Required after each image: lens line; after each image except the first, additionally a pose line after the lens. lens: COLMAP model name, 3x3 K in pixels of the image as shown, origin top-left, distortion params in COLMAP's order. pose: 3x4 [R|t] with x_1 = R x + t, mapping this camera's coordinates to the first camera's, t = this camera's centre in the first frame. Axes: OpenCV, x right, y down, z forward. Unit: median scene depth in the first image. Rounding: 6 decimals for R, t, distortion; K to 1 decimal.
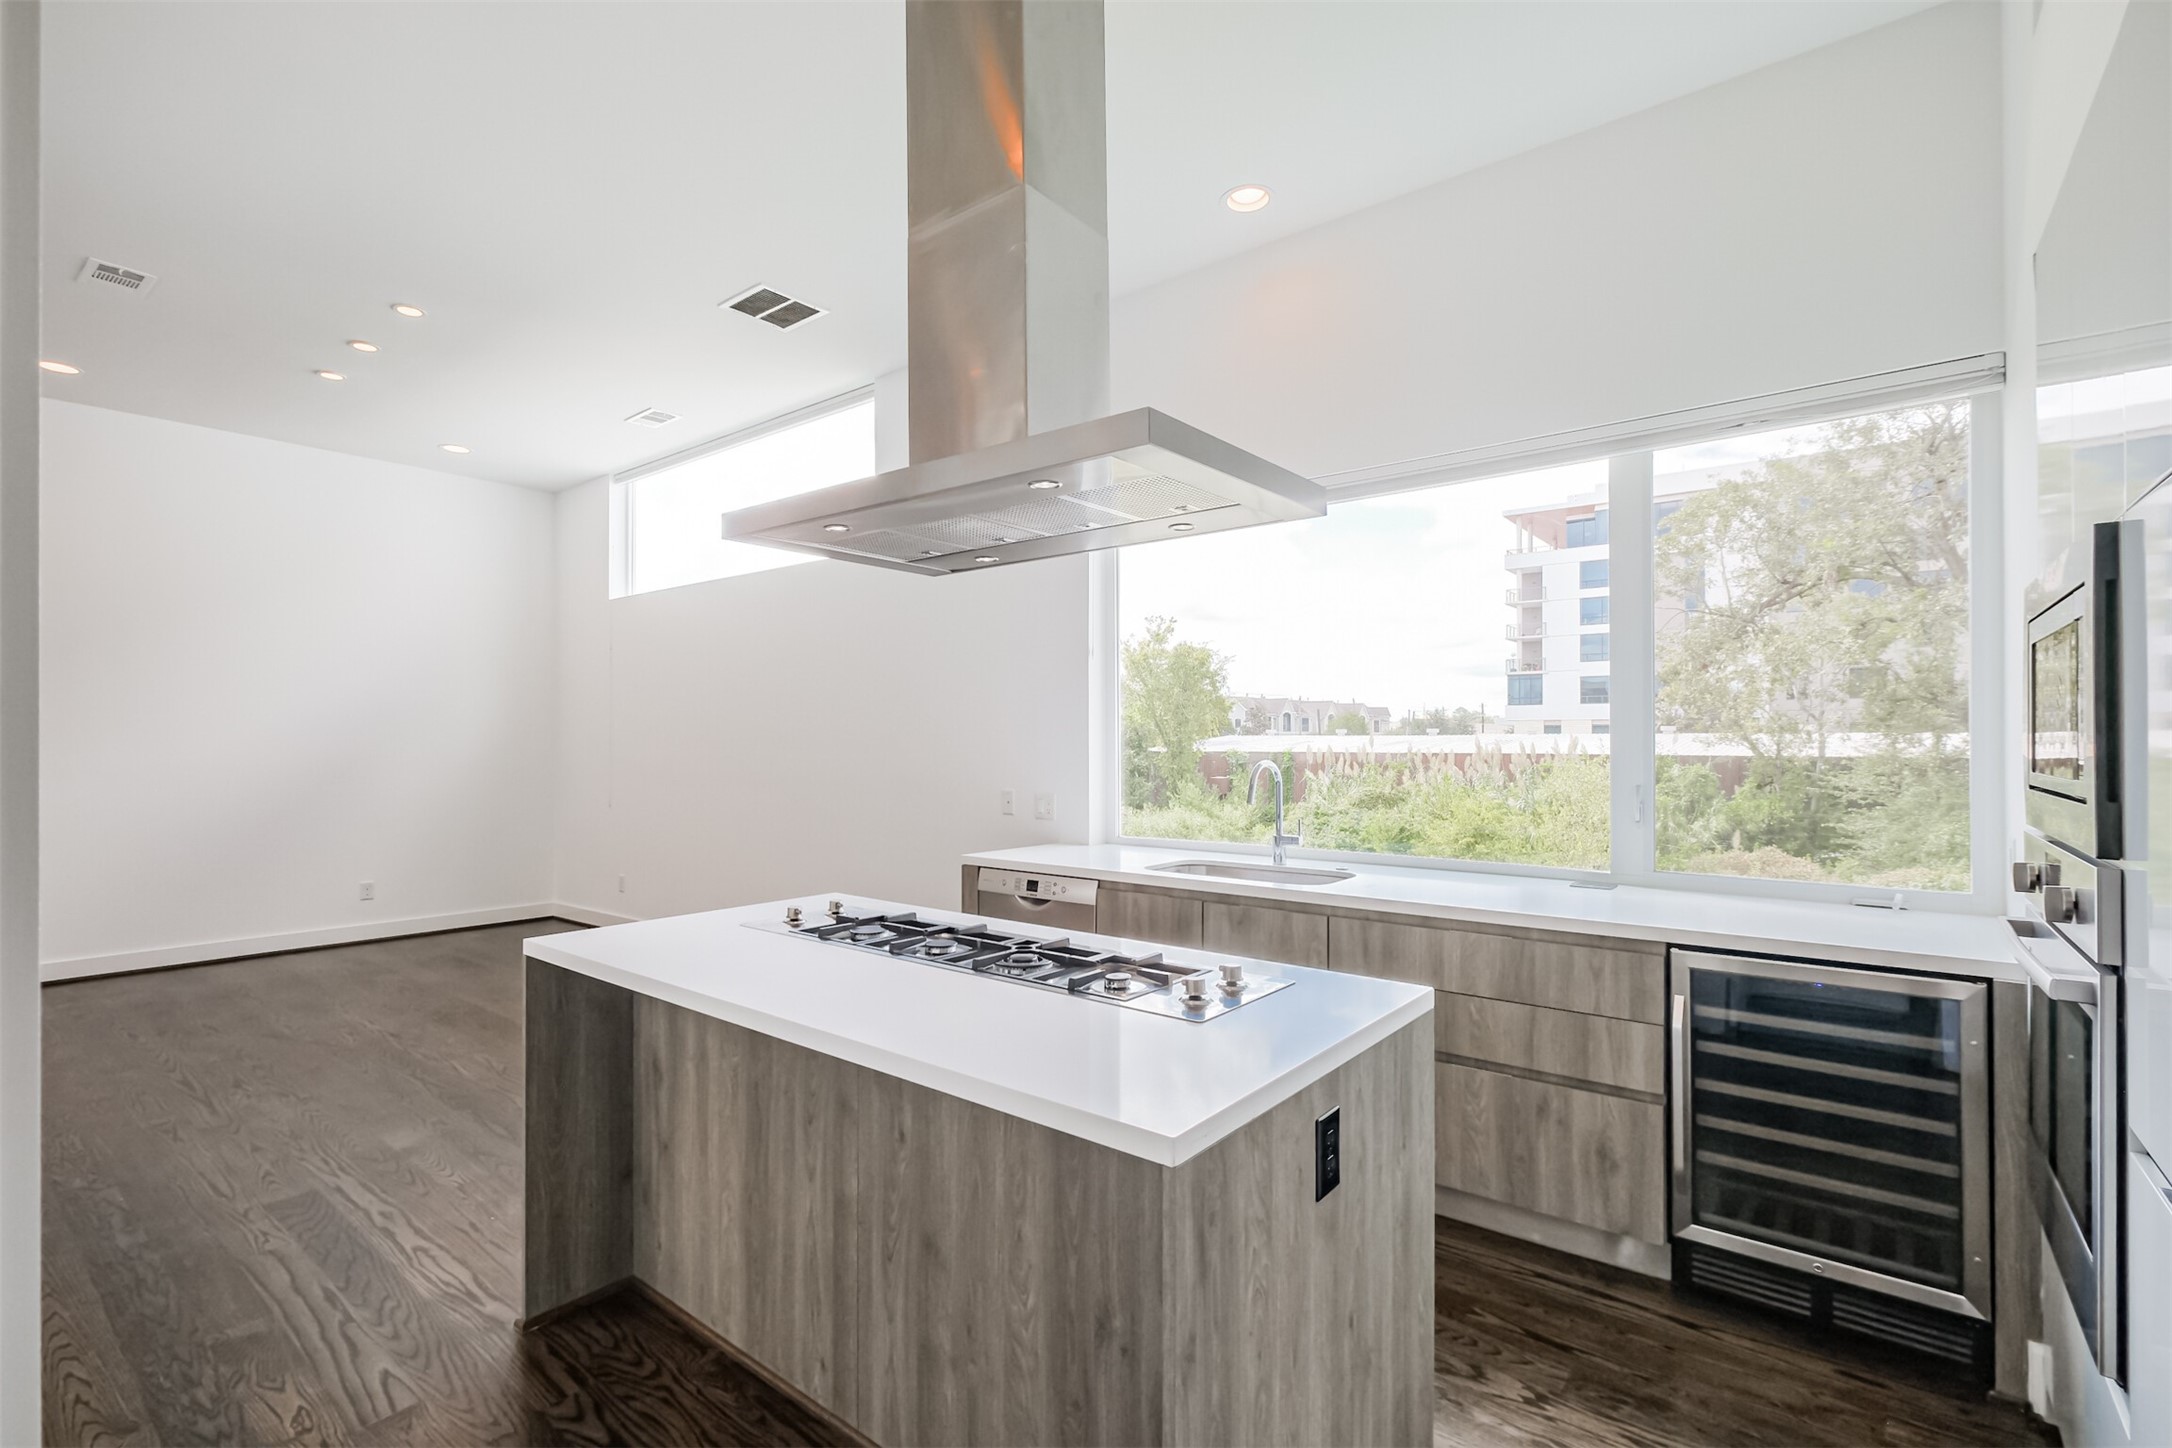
lens RADIAL K [[968.3, 0, 1093.7], [0, 968.3, 716.4], [0, 0, 1]] dist [0.010984, 0.000371]
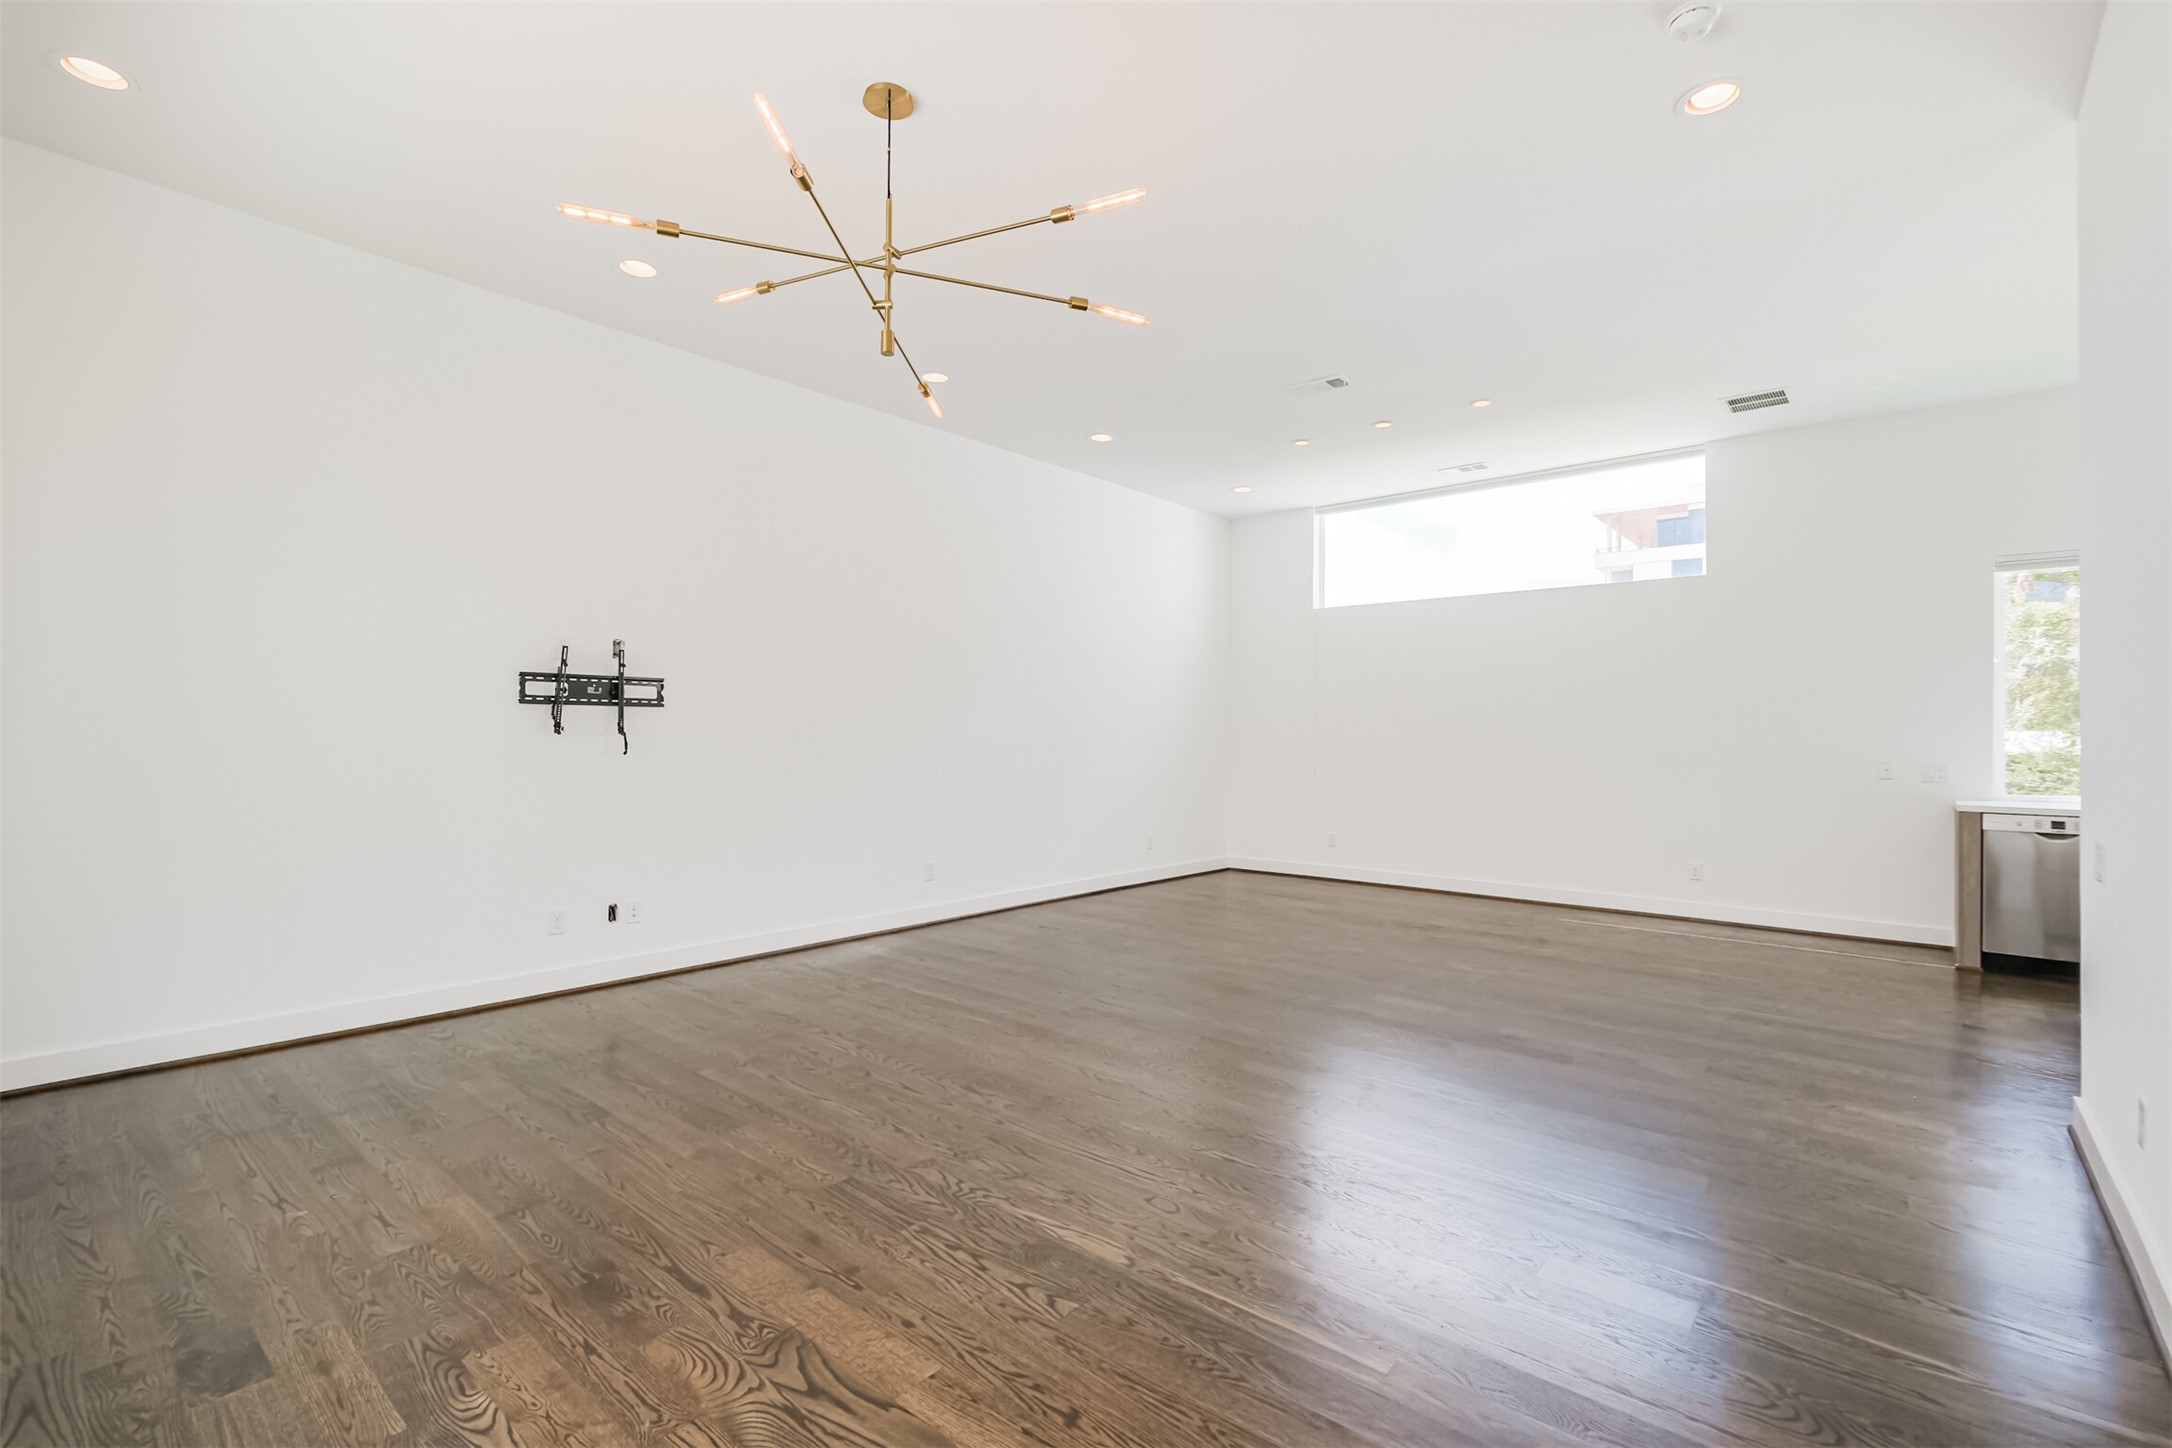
lens RADIAL K [[953.3, 0, 1090.8], [0, 953.3, 728.0], [0, 0, 1]] dist [-0.001929, -0.001162]
pose [[0.998968, 0.005706, -0.045064, -1.395507], [-0.004991, 0.999860, 0.015952, 0.021827], [0.045148, -0.015710, 0.998857, -0.416863]]
